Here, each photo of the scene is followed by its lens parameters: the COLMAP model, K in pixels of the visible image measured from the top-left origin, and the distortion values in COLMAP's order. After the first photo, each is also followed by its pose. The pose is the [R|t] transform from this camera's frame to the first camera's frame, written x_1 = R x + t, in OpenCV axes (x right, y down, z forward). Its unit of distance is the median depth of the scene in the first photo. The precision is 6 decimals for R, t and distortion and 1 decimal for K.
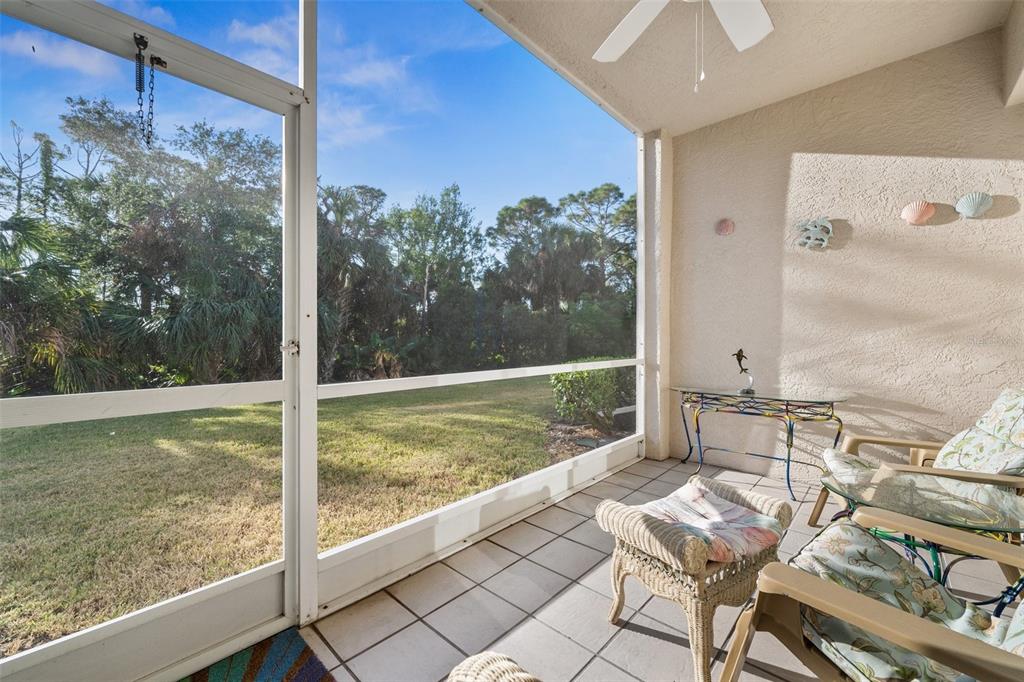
lens RADIAL K [[409.8, 0, 513.0], [0, 409.8, 339.1], [0, 0, 1]] dist [-0.000235, 0.000096]
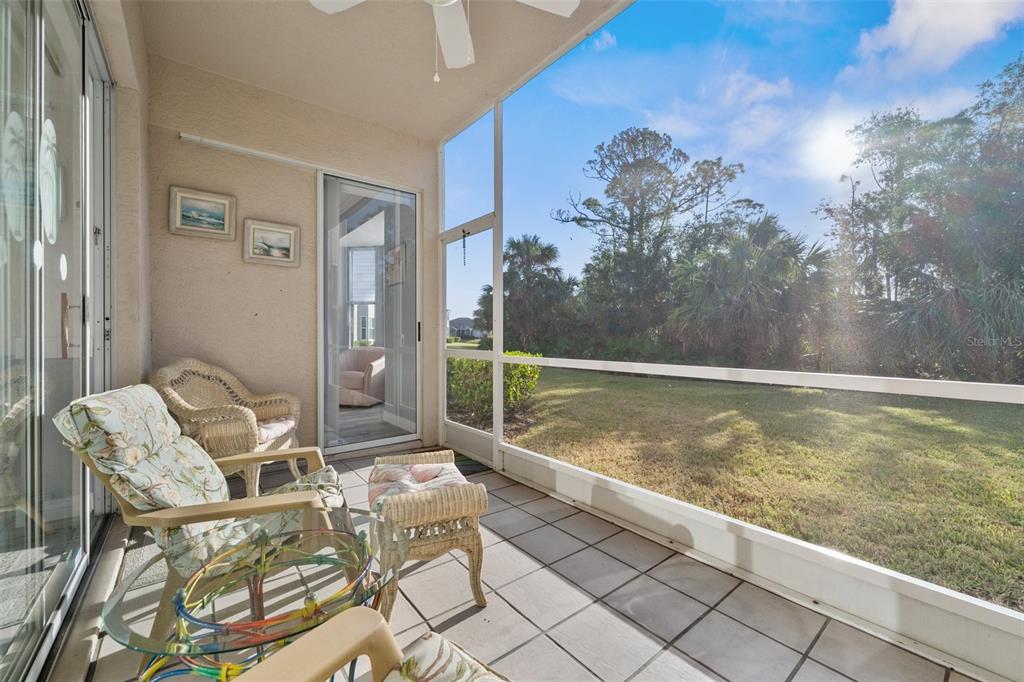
lens RADIAL K [[409.8, 0, 512.8], [0, 409.8, 335.1], [0, 0, 1]] dist [-0.000235, 0.000096]
pose [[-0.147696, 0.007123, -0.989007, 1.064627], [-0.003659, 0.999963, 0.007748, 0.001722], [0.989026, 0.004763, -0.147665, 0.979687]]
